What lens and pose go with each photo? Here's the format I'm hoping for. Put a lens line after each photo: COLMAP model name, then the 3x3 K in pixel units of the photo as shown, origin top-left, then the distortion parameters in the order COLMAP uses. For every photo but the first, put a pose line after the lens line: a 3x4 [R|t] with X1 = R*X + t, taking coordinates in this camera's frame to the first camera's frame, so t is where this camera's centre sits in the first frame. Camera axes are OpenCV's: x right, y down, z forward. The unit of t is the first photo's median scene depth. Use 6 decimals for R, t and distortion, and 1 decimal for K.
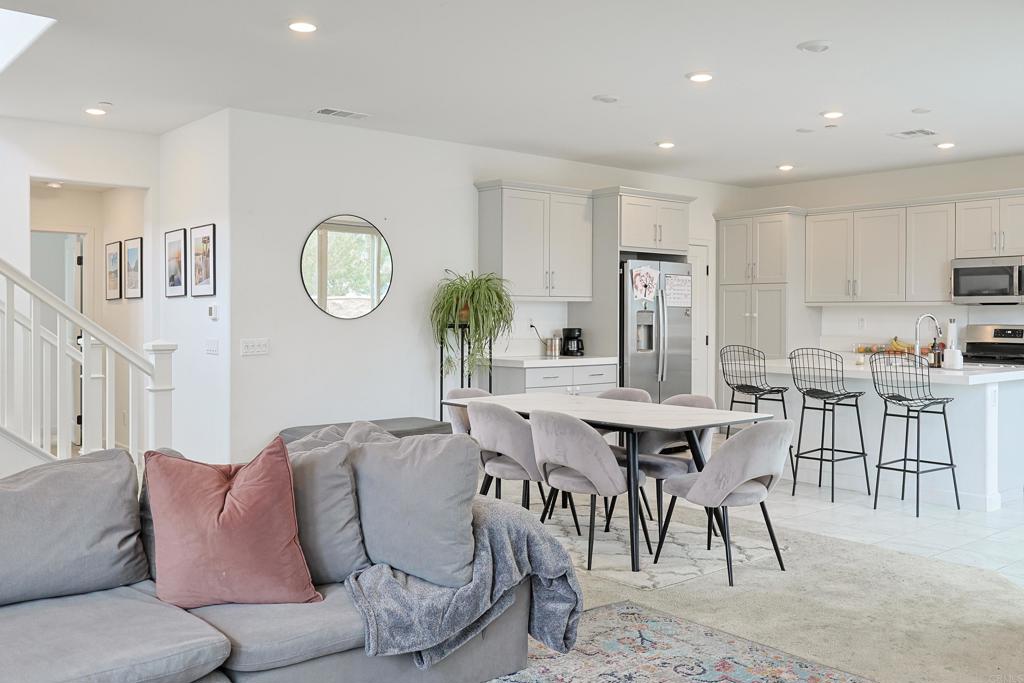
lens RADIAL K [[896.0, 0, 512.0], [0, 896.0, 341.5], [0, 0, 1]] dist [-0.014017, -0.004800]
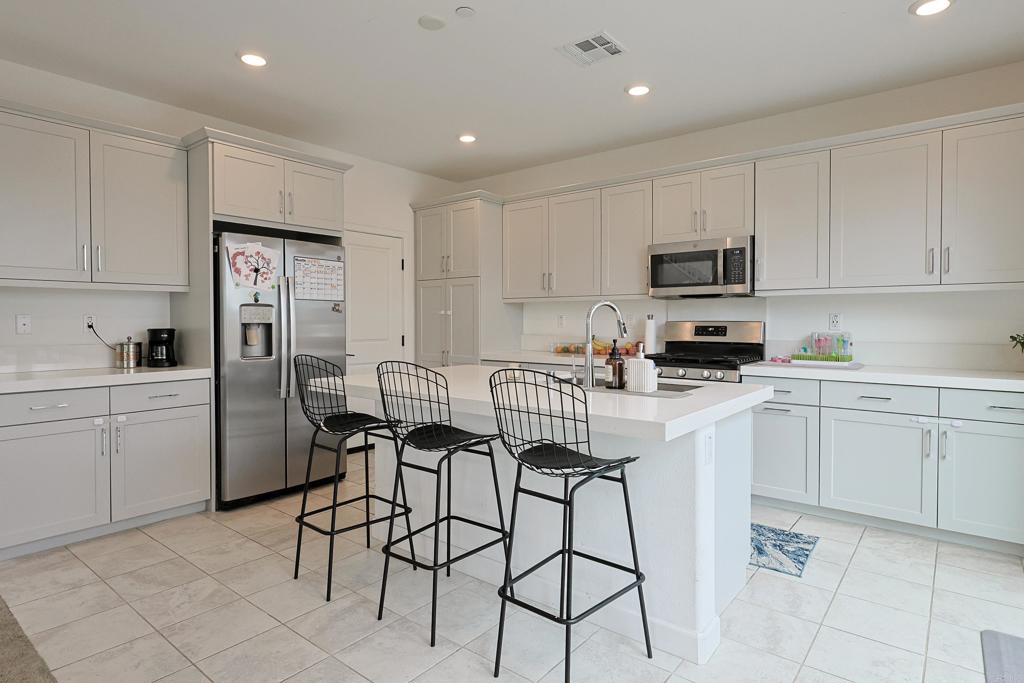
lens RADIAL K [[558.2, 0, 512.0], [0, 558.2, 341.5], [0, 0, 1]] dist [-0.003266, -0.000903]
pose [[0.980920, -0.012143, 0.194031, 0.259979], [0.010568, 0.999902, 0.009151, -0.005570], [-0.194124, -0.006926, 0.980953, 0.501578]]
